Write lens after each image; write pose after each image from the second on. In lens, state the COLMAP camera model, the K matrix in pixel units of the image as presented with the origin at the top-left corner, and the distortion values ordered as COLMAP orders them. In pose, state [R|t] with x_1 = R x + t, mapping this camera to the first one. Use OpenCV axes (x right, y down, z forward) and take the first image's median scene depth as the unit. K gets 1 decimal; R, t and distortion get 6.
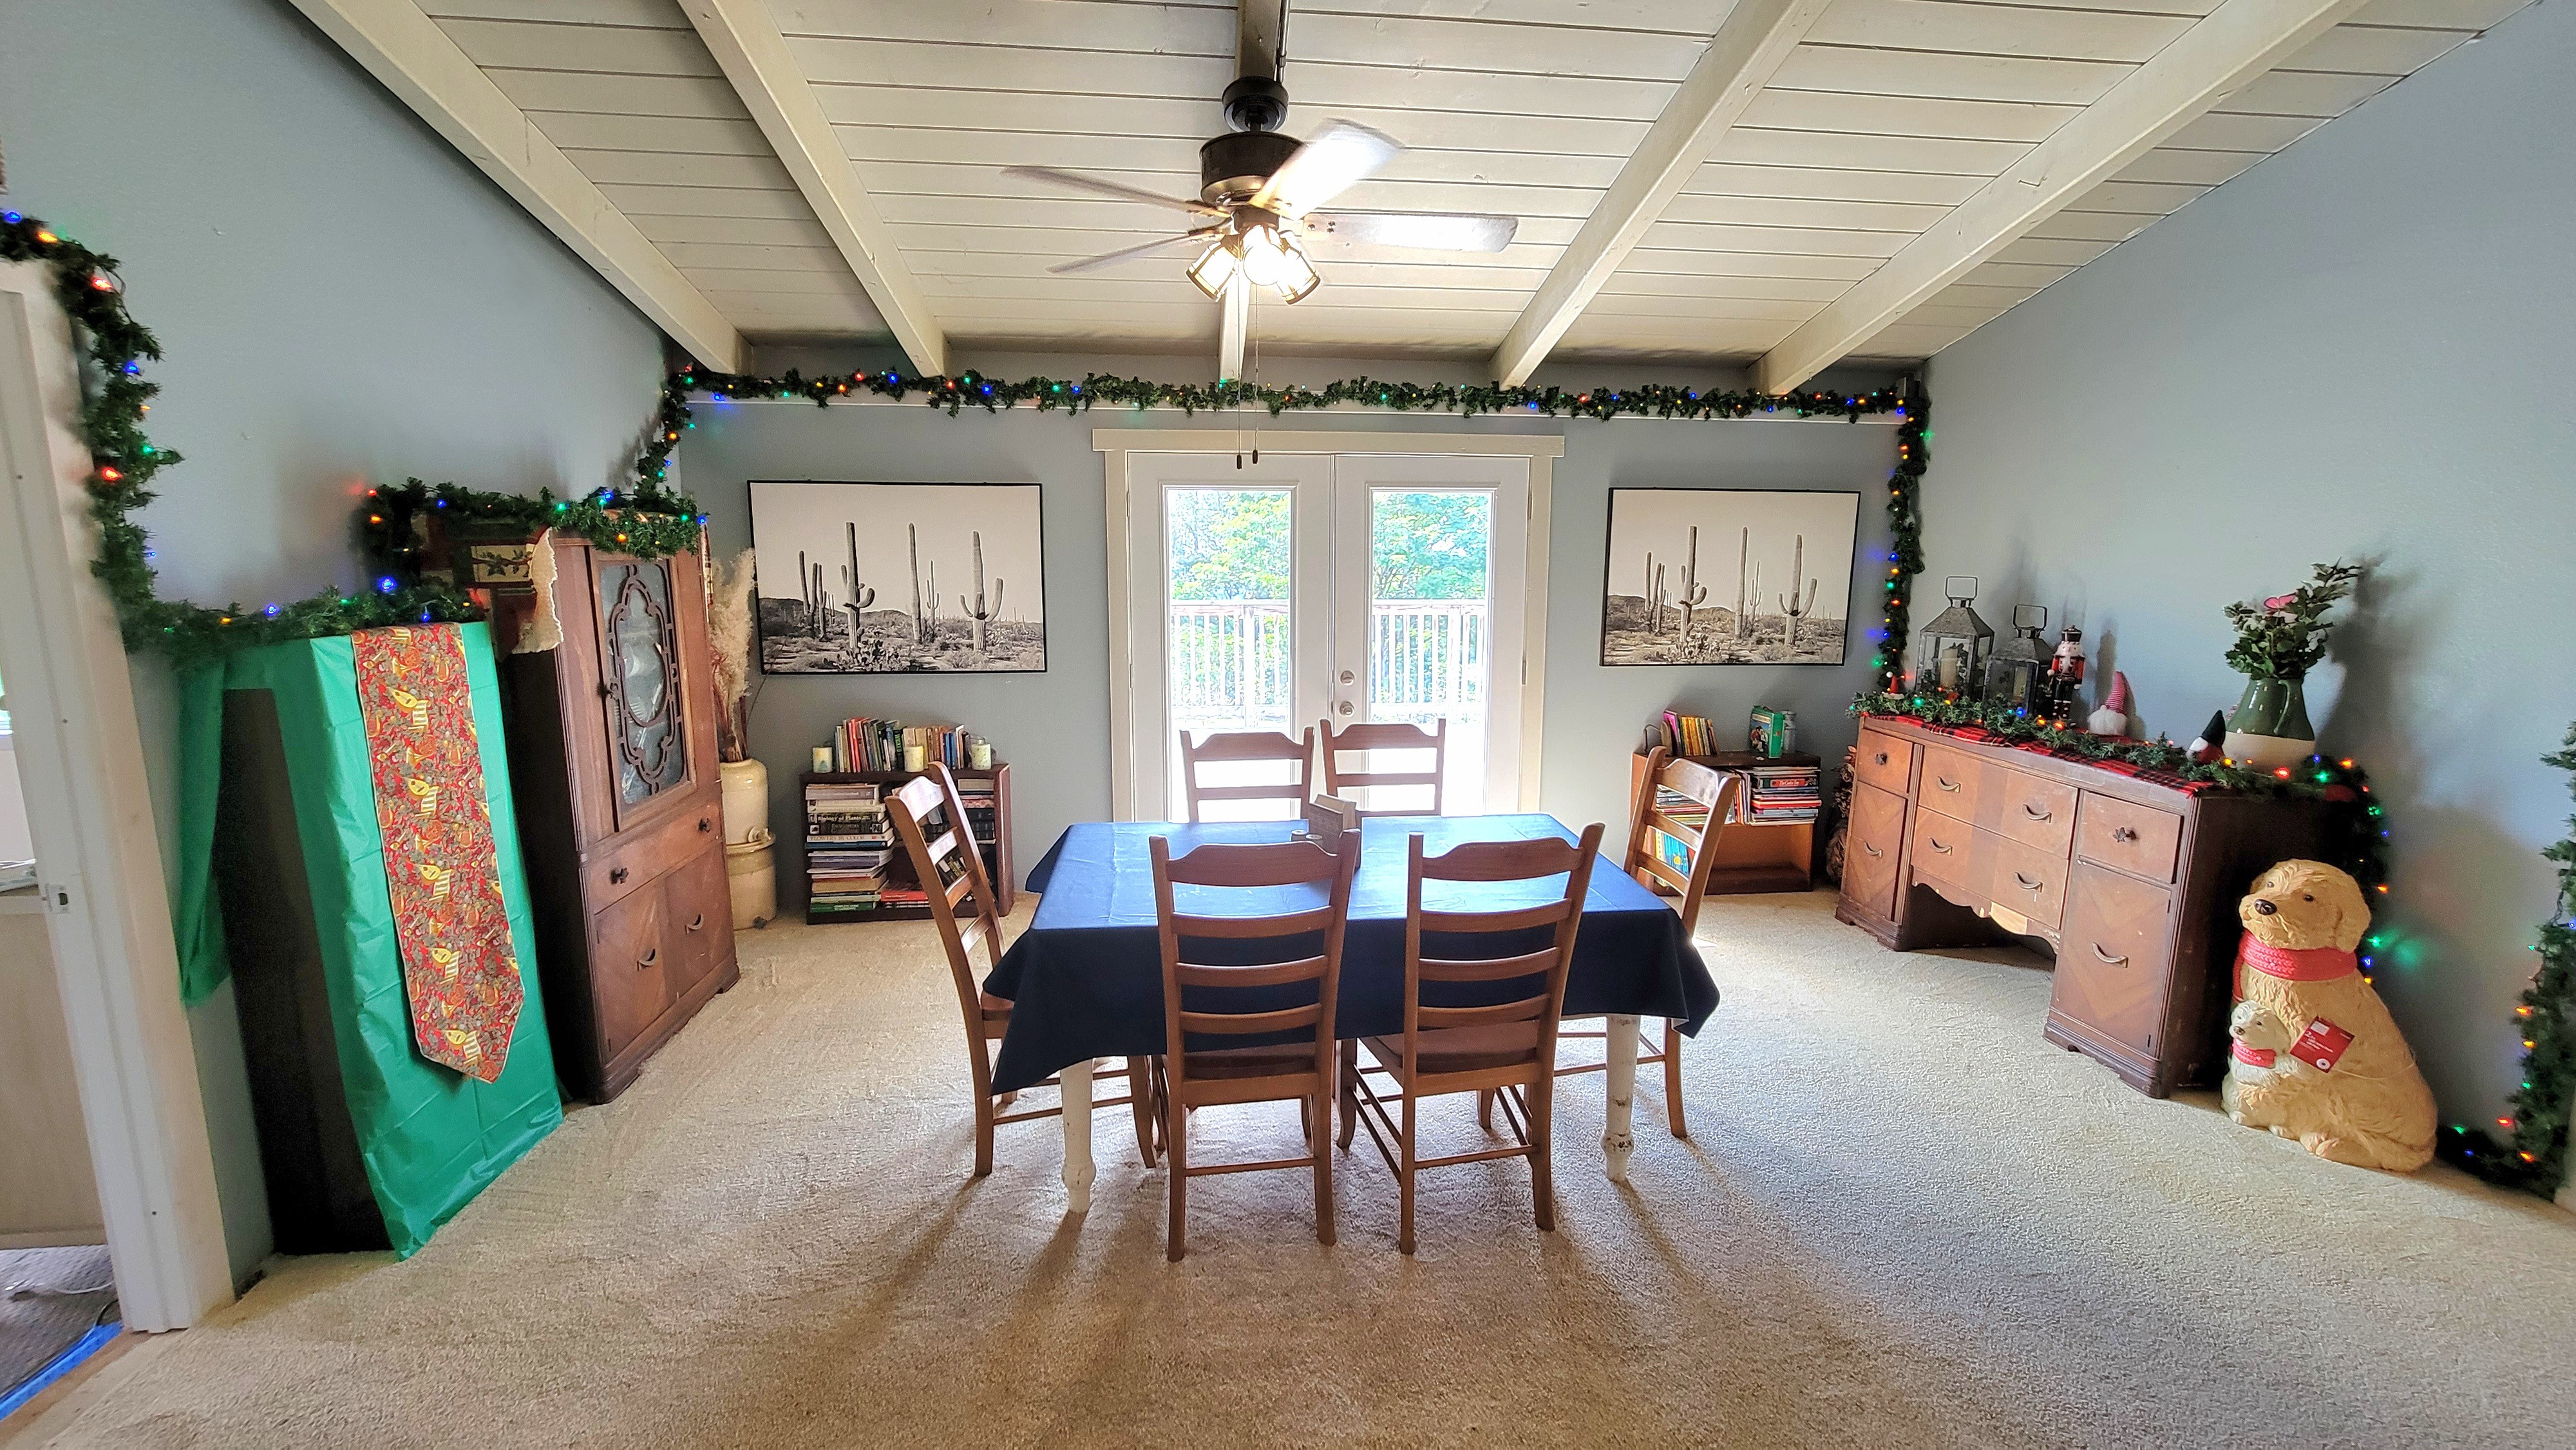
lens RADIAL K [[1052.3, 0, 1296.1], [0, 1052.3, 703.0], [0, 0, 1]] dist [0.002583, 0.000786]
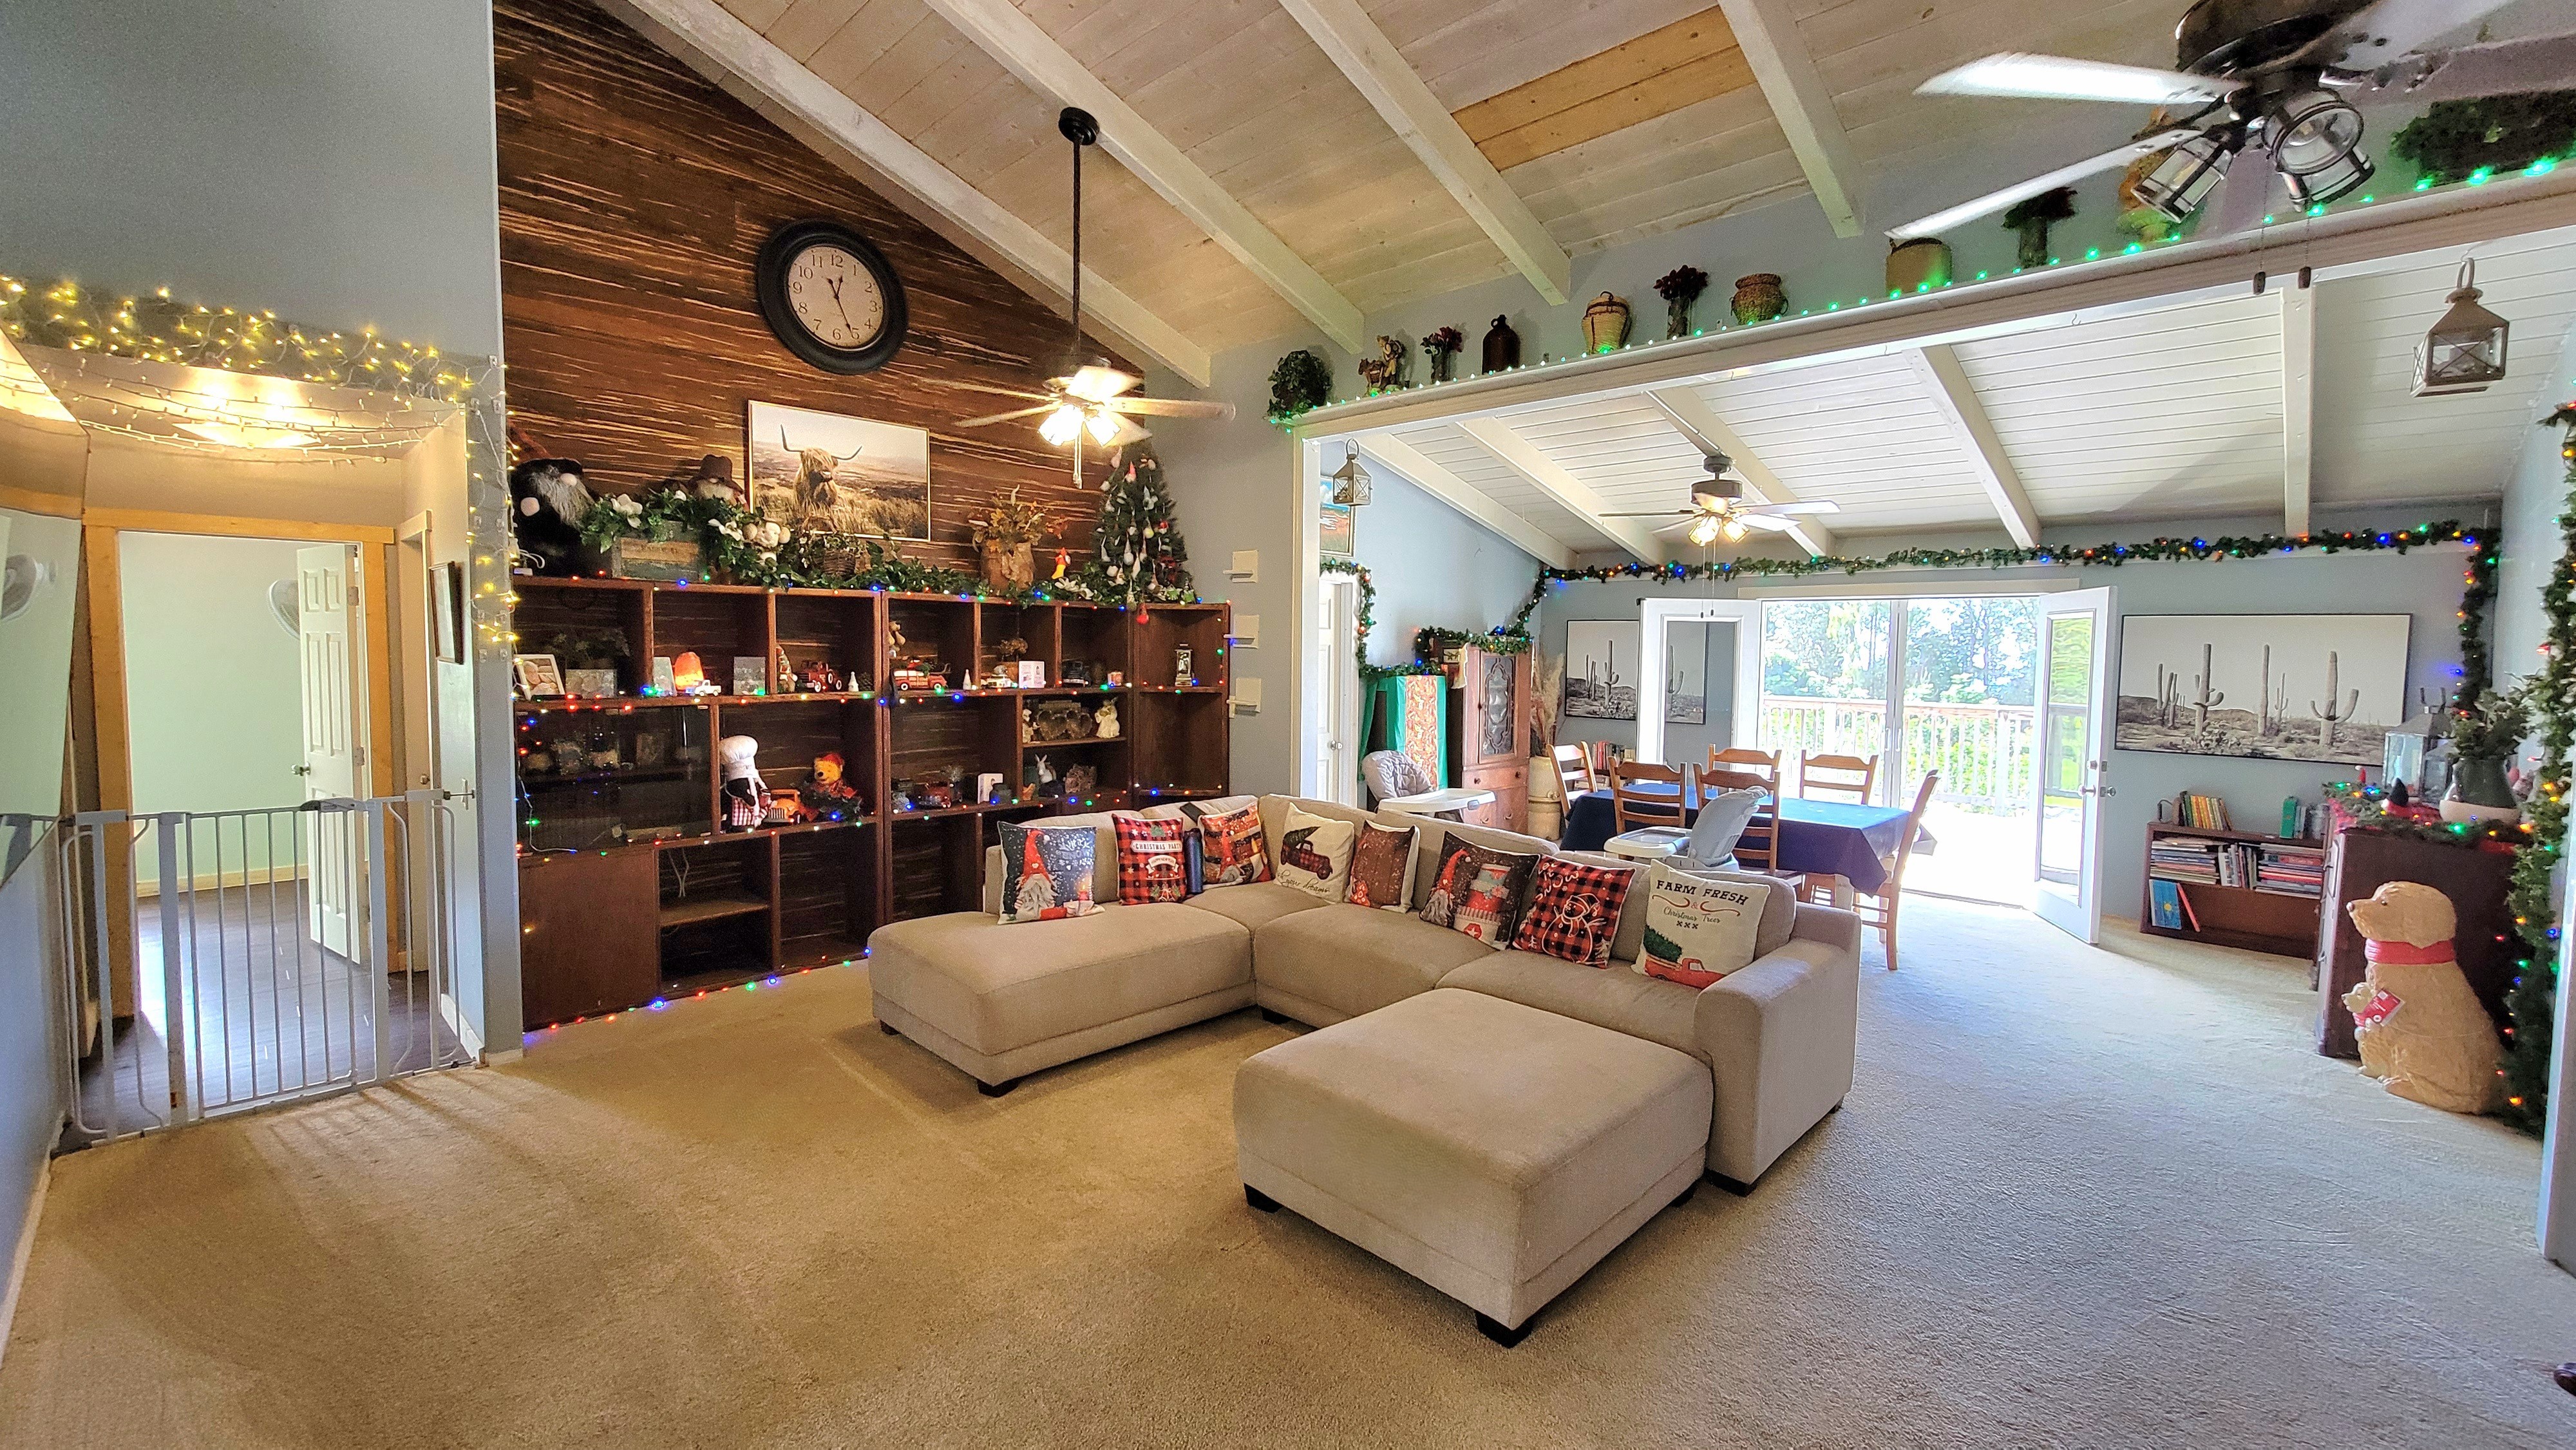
lens RADIAL K [[1052.3, 0, 1309.8], [0, 1052.3, 709.8], [0, 0, 1]] dist [0.002583, 0.000786]
pose [[0.653081, 0.050589, -0.755597, 0.688677], [-0.126750, 0.990993, -0.043204, 0.109519], [0.746606, 0.123987, 0.653611, -0.668702]]
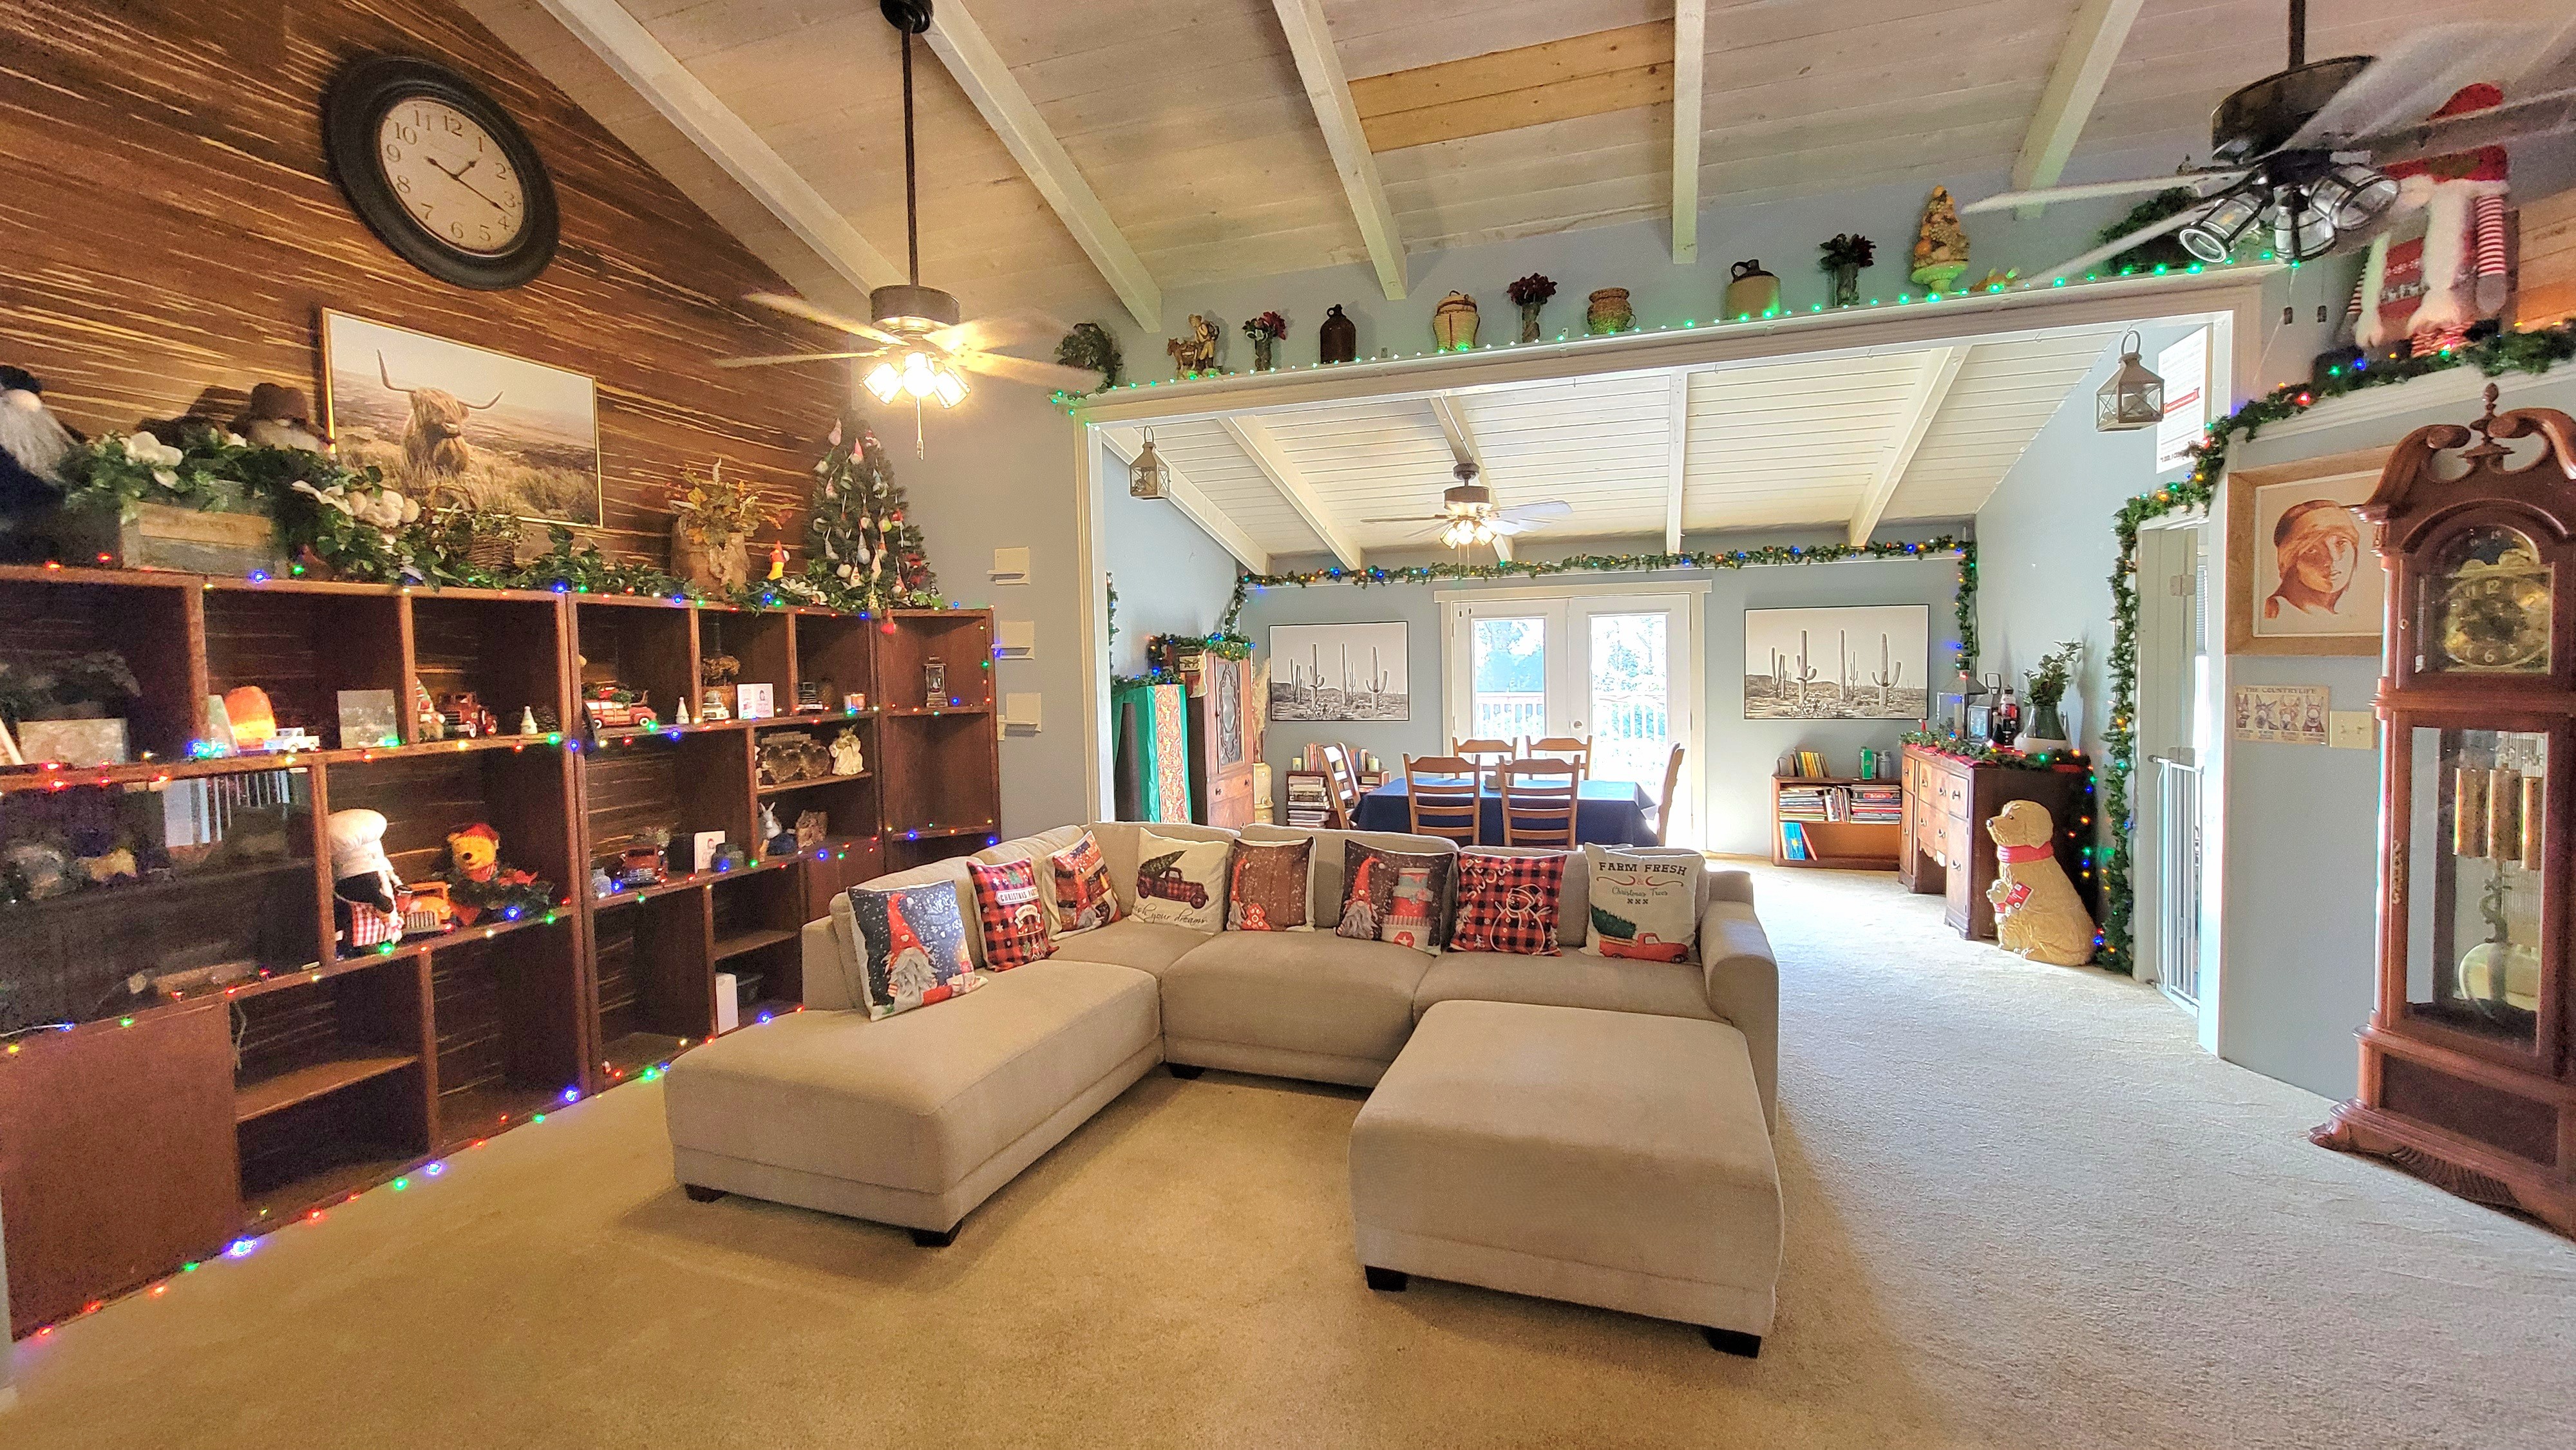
lens RADIAL K [[1052.3, 0, 1303.7], [0, 1052.3, 708.1], [0, 0, 1]] dist [0.002583, 0.000786]
pose [[0.912785, -0.004842, -0.408411, 0.367028], [-0.037814, 0.994633, -0.096304, 0.139993], [0.406686, 0.103348, 0.907704, -0.794253]]
